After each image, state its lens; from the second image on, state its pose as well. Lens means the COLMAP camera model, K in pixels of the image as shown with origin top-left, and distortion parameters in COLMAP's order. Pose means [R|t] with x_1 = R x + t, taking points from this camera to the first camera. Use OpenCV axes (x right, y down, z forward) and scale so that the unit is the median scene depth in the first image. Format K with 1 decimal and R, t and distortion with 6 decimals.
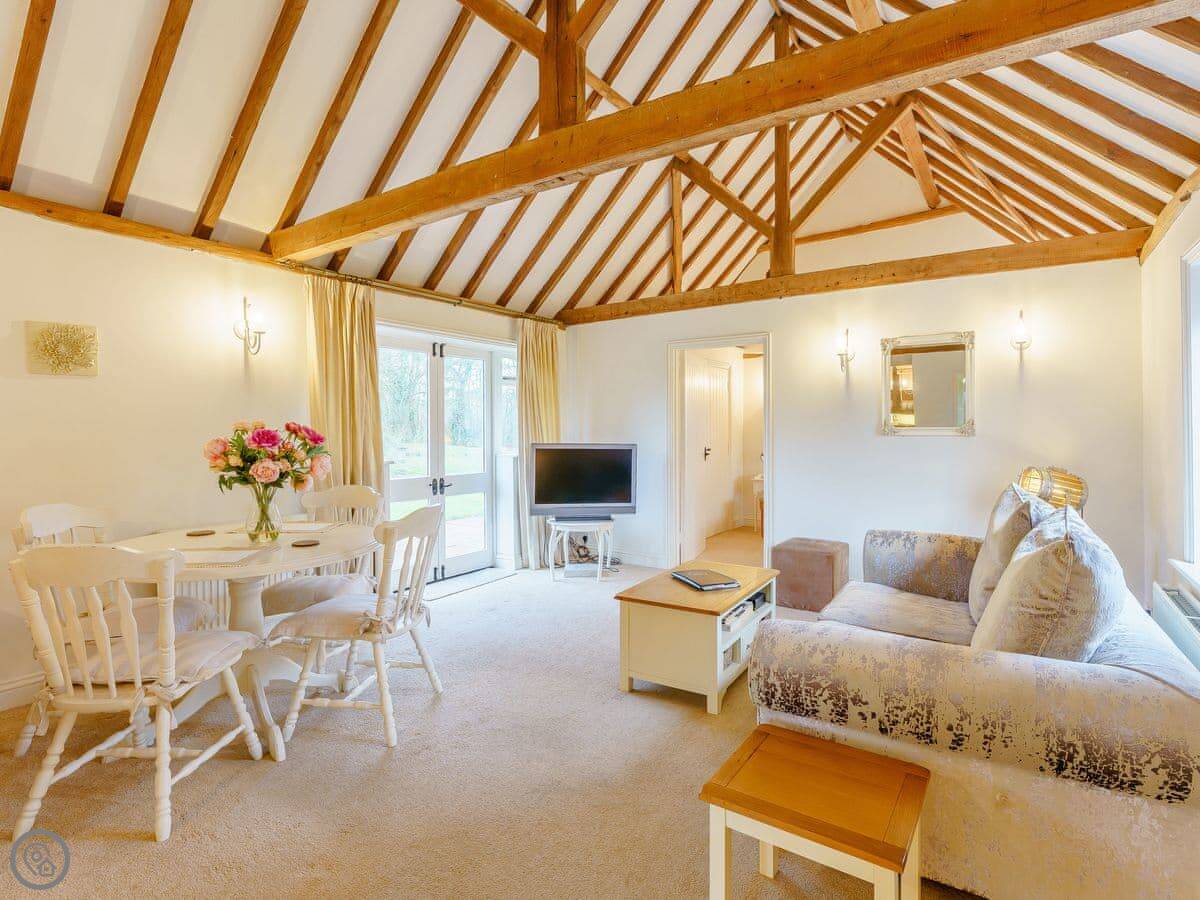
lens RADIAL K [[602.4, 0, 633.7], [0, 602.4, 429.7], [0, 0, 1]] dist [0.001343, -0.001303]
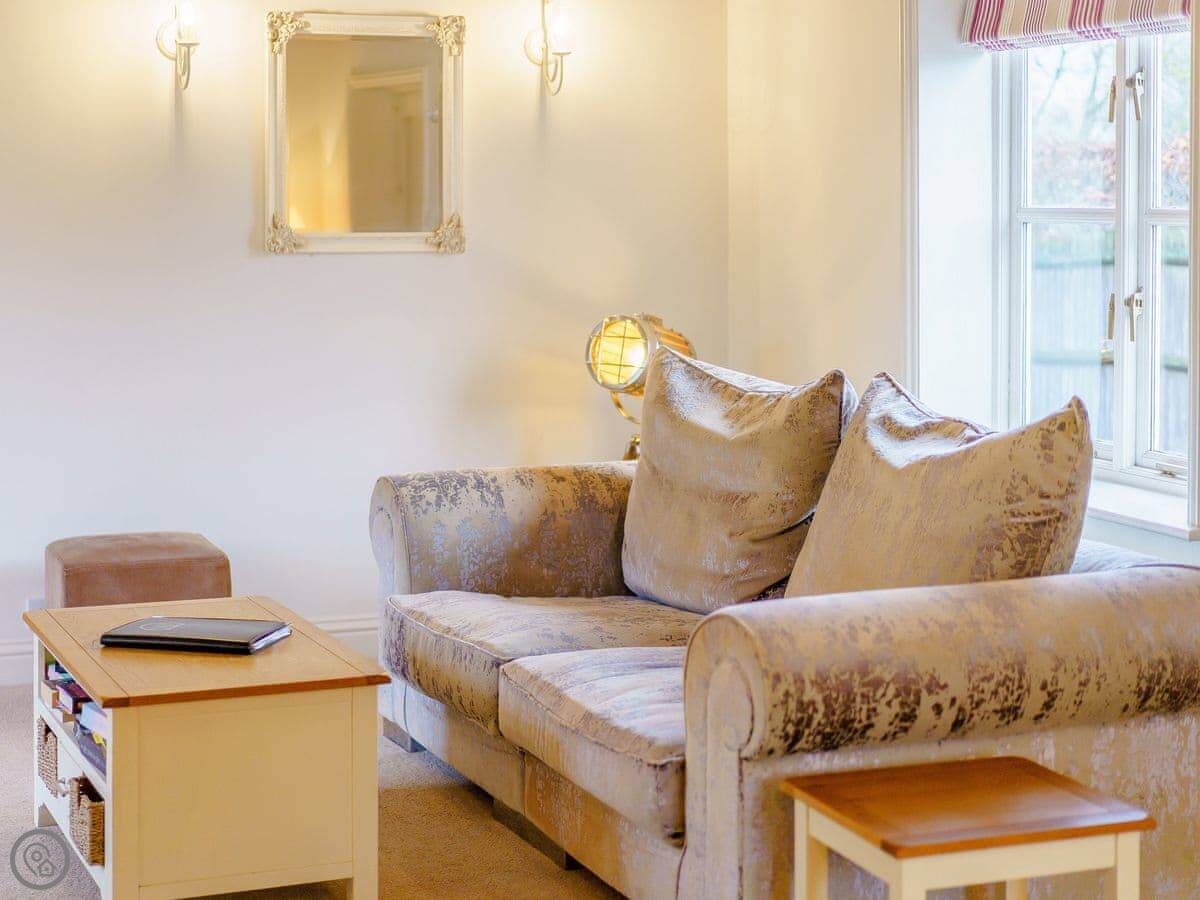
lens RADIAL K [[2167.6, 0, 537.0], [0, 2167.6, 272.5], [0, 0, 1]] dist [-0.013870, 0.000000]
pose [[0.611418, -0.020837, 0.791033, -0.933364], [-0.000103, 0.999651, 0.026412, -0.024199], [-0.791308, -0.016231, 0.611203, -0.027914]]
